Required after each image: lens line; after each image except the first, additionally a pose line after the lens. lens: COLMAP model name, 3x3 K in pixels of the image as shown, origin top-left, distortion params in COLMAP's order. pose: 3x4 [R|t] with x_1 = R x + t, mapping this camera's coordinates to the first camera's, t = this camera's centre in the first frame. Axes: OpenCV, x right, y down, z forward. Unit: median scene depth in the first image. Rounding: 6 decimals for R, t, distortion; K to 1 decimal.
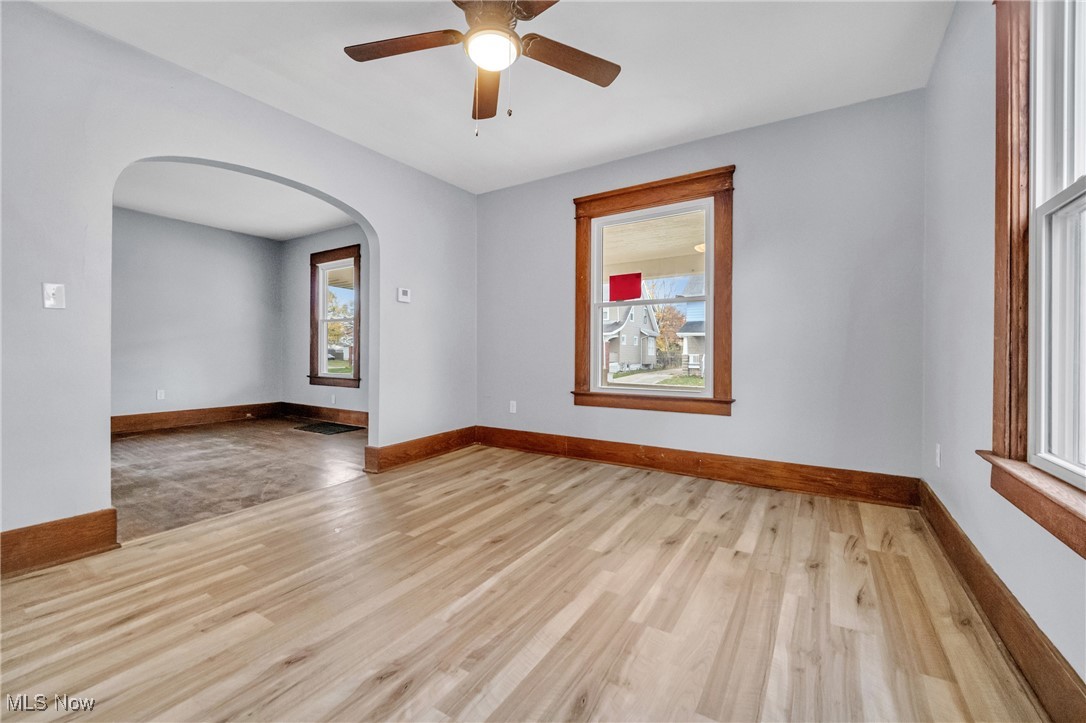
lens RADIAL K [[434.5, 0, 544.6], [0, 434.5, 357.9], [0, 0, 1]] dist [0.000179, 0.000197]
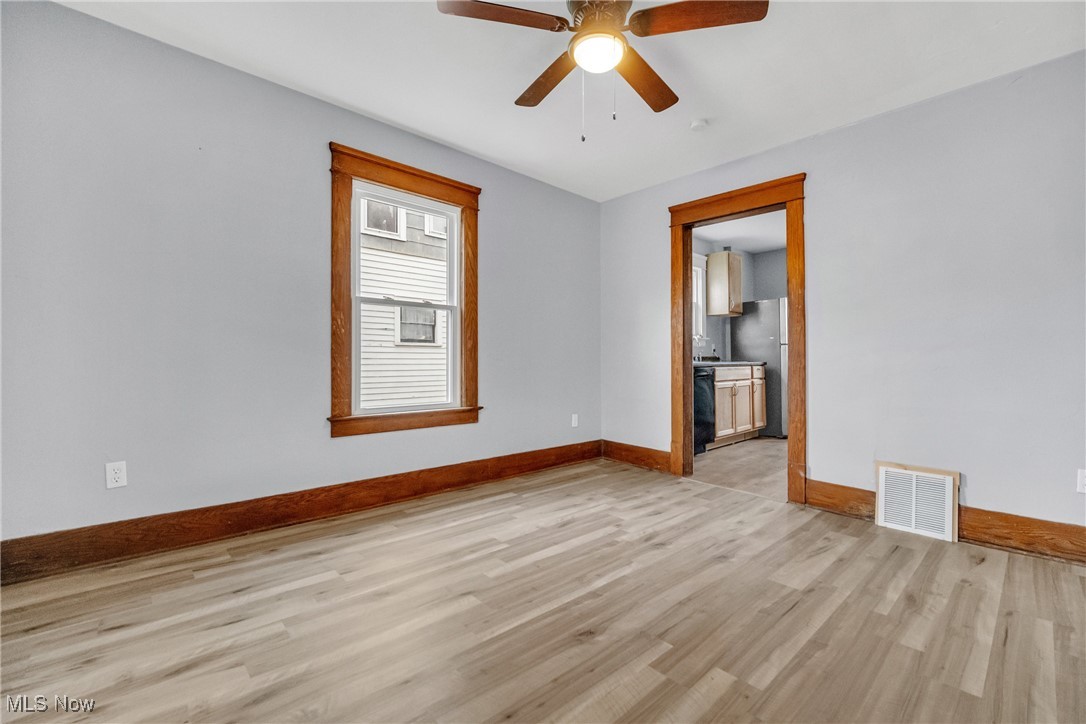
lens RADIAL K [[434.5, 0, 544.6], [0, 434.5, 358.4], [0, 0, 1]] dist [0.000179, 0.000197]
pose [[-0.958597, -0.000619, 0.284766, -0.251609], [-0.001498, 0.999995, -0.002866, -0.028810], [-0.284762, -0.003174, -0.958593, 1.738261]]
